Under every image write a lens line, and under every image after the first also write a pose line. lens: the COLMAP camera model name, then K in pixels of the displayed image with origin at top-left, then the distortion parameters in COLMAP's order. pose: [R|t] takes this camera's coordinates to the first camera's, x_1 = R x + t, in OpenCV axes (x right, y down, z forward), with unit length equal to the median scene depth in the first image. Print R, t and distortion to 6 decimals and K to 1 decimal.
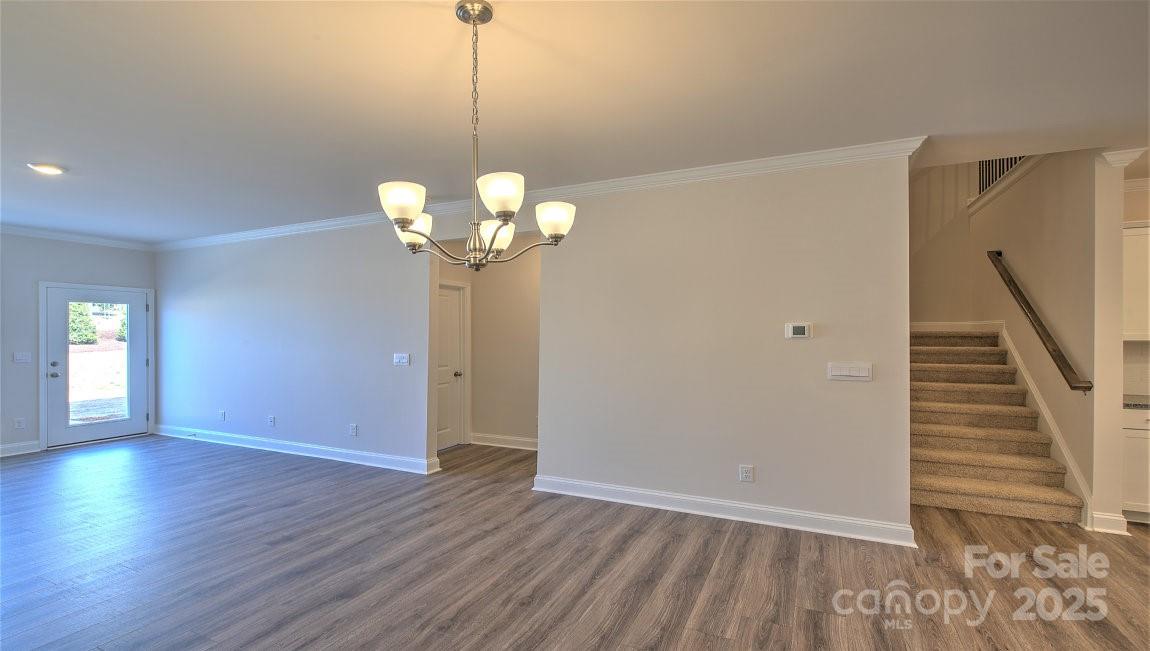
lens RADIAL K [[526.2, 0, 590.3], [0, 526.2, 331.6], [0, 0, 1]] dist [0.000815, 0.002837]
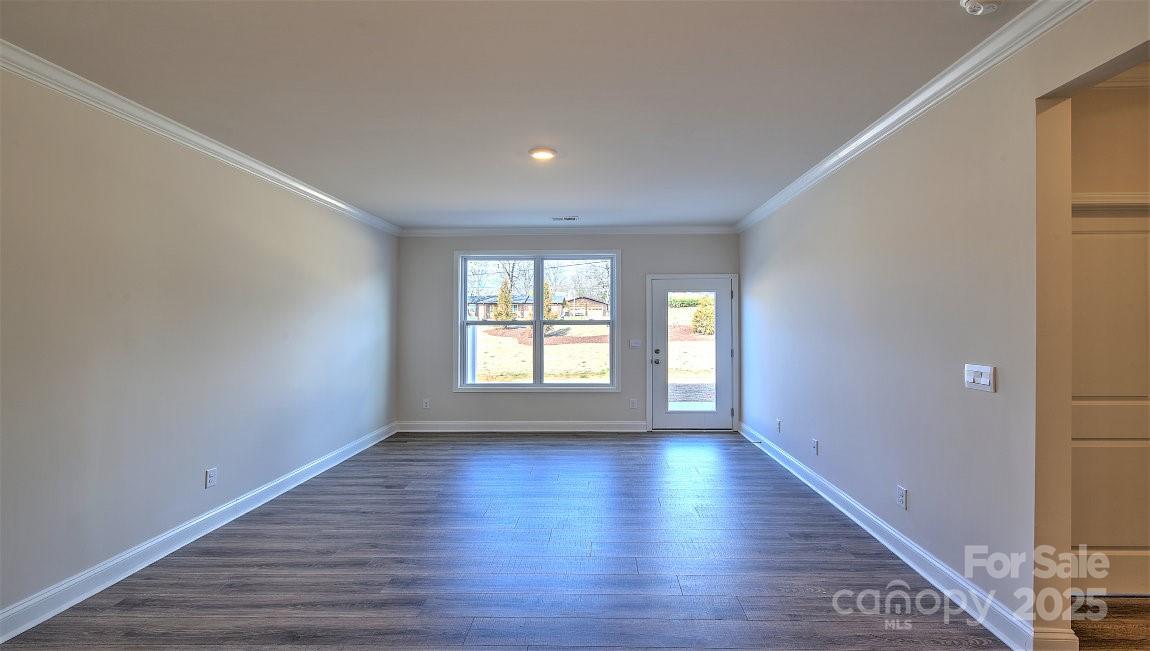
lens RADIAL K [[540.8, 0, 588.6], [0, 540.8, 315.6], [0, 0, 1]] dist [0.004427, 0.000116]
pose [[0.378703, -0.014422, -0.925406, -0.044266], [0.005882, 0.999896, -0.013176, 0.002643], [0.925500, -0.000454, 0.378748, 0.469383]]
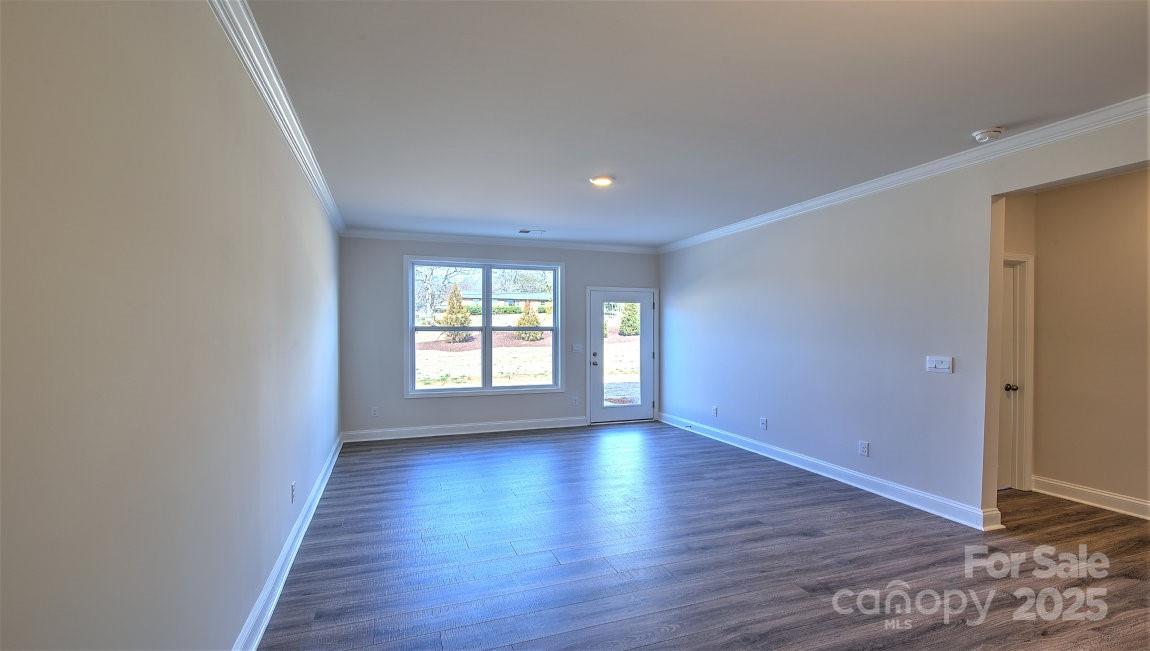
lens RADIAL K [[526.2, 0, 578.5], [0, 526.2, 338.3], [0, 0, 1]] dist [0.000815, 0.002837]
pose [[0.701932, 0.011557, -0.712150, -0.176853], [0.001252, 0.999847, 0.017460, 0.003147], [0.712243, -0.013147, 0.701810, 0.119947]]
